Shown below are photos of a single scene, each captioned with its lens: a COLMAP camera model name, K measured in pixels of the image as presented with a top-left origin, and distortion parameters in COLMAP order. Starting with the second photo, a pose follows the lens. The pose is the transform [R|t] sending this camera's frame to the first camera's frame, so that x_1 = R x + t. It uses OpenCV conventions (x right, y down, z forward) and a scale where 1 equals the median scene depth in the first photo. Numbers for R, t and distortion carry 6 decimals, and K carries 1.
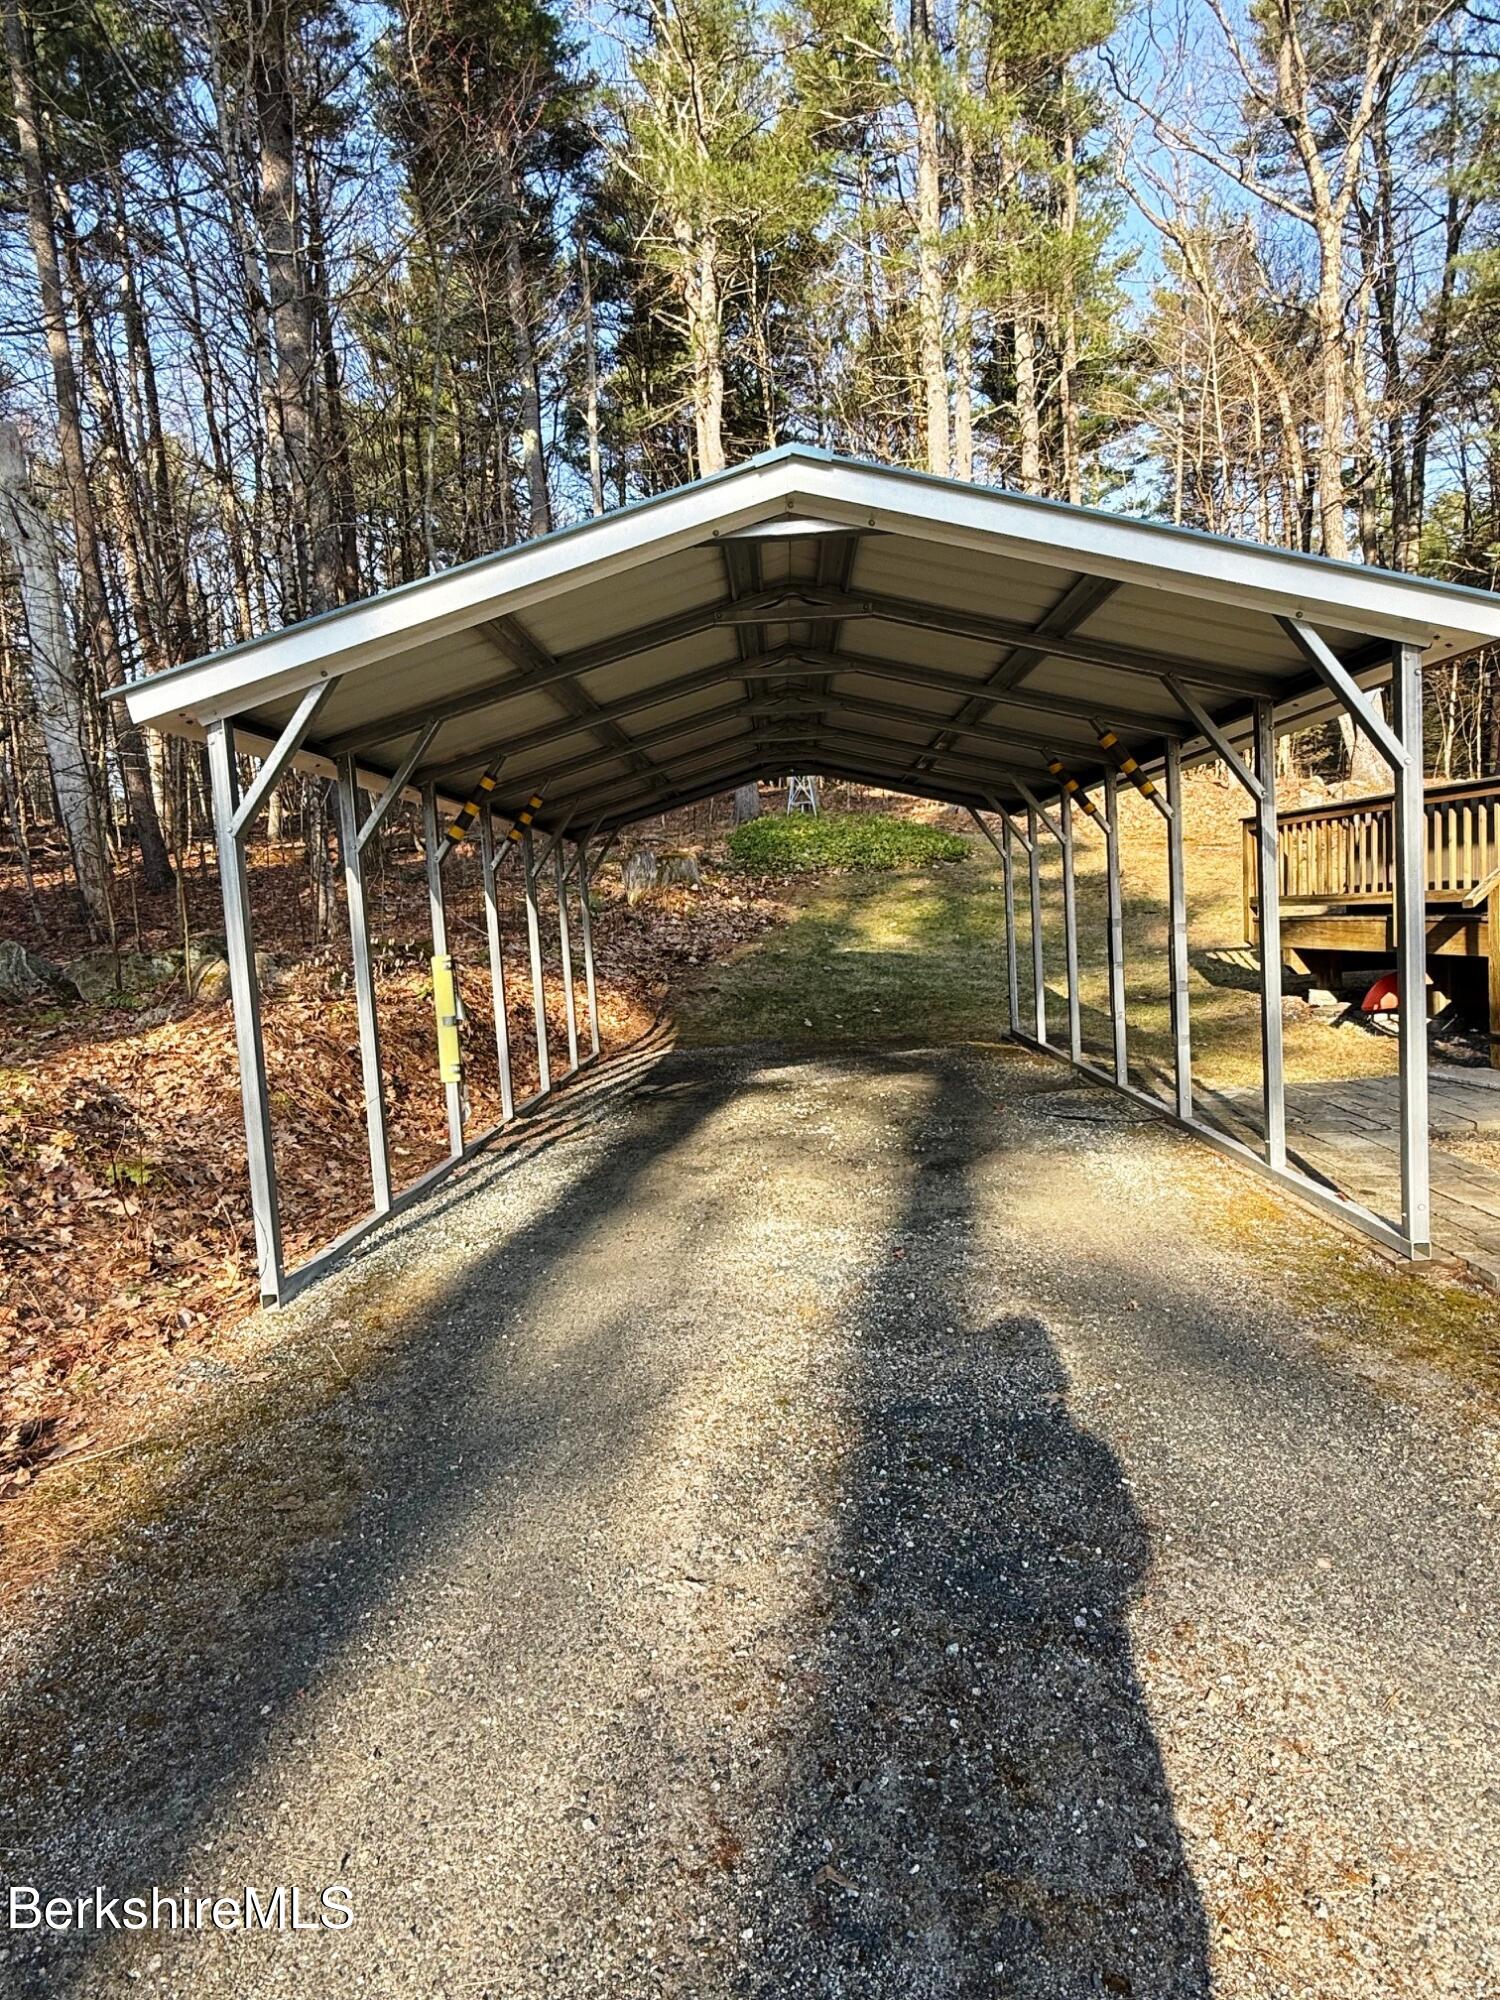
lens RADIAL K [[1090.1, 0, 751.0], [0, 1090.1, 994.9], [0, 0, 1]] dist [0.003311, 0.000050]
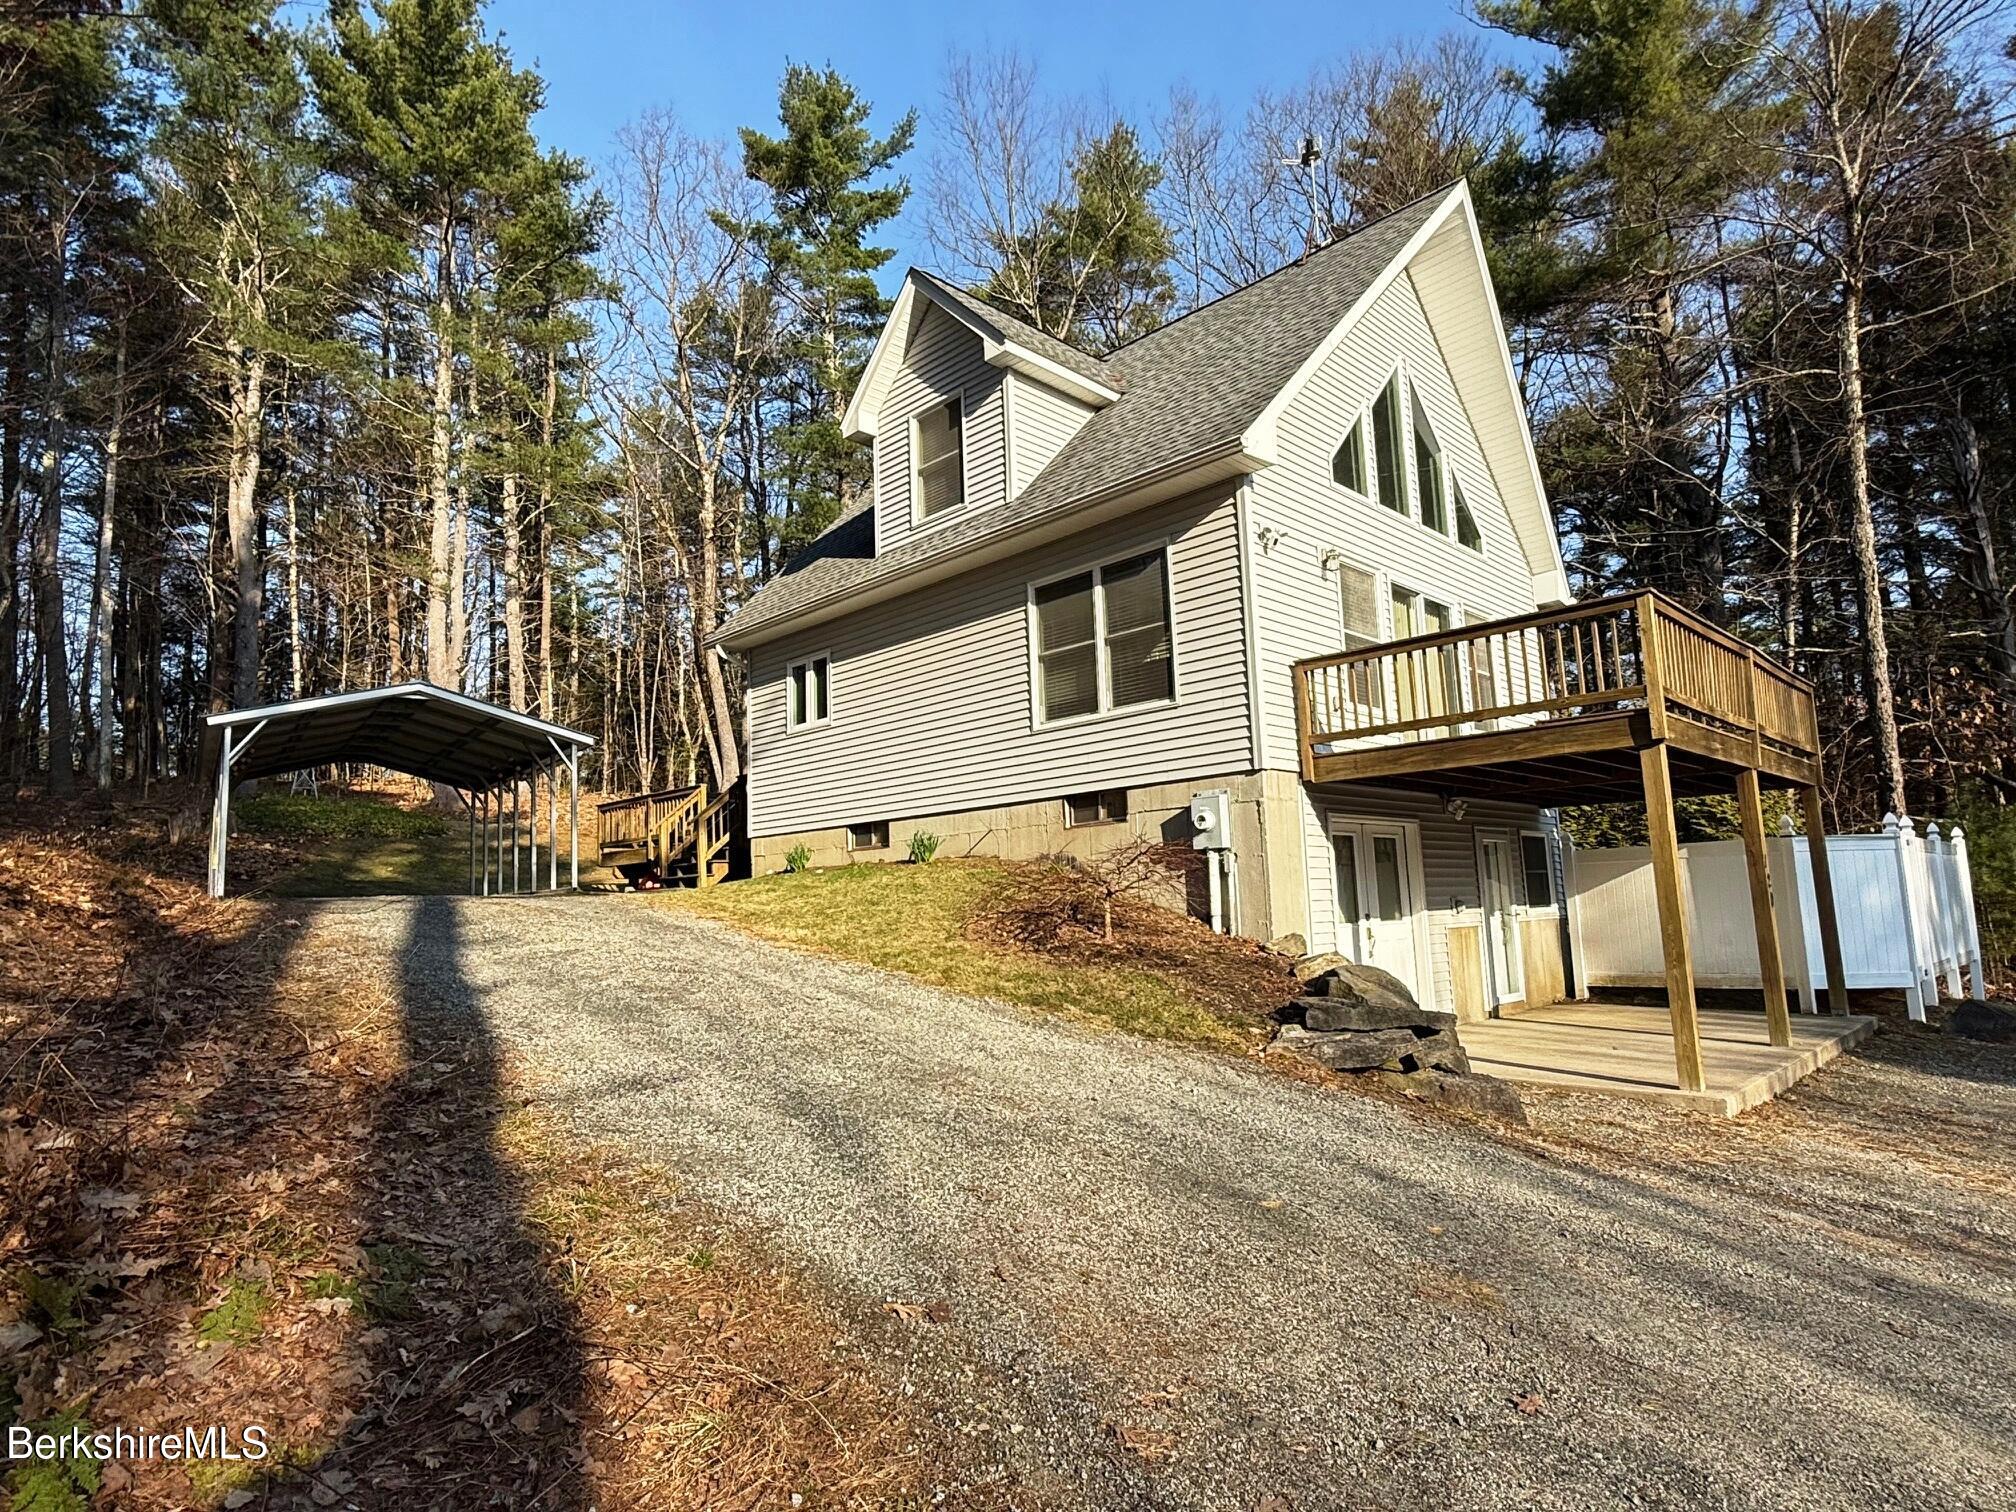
lens RADIAL K [[1098.8, 0, 1005.9], [0, 1098.8, 755.8], [0, 0, 1]] dist [0.003311, 0.000050]
pose [[0.779643, 0.106779, 0.617053, -0.105043], [0.045009, 0.973252, -0.225287, 0.109029], [-0.624605, 0.203416, 0.753983, -0.465370]]
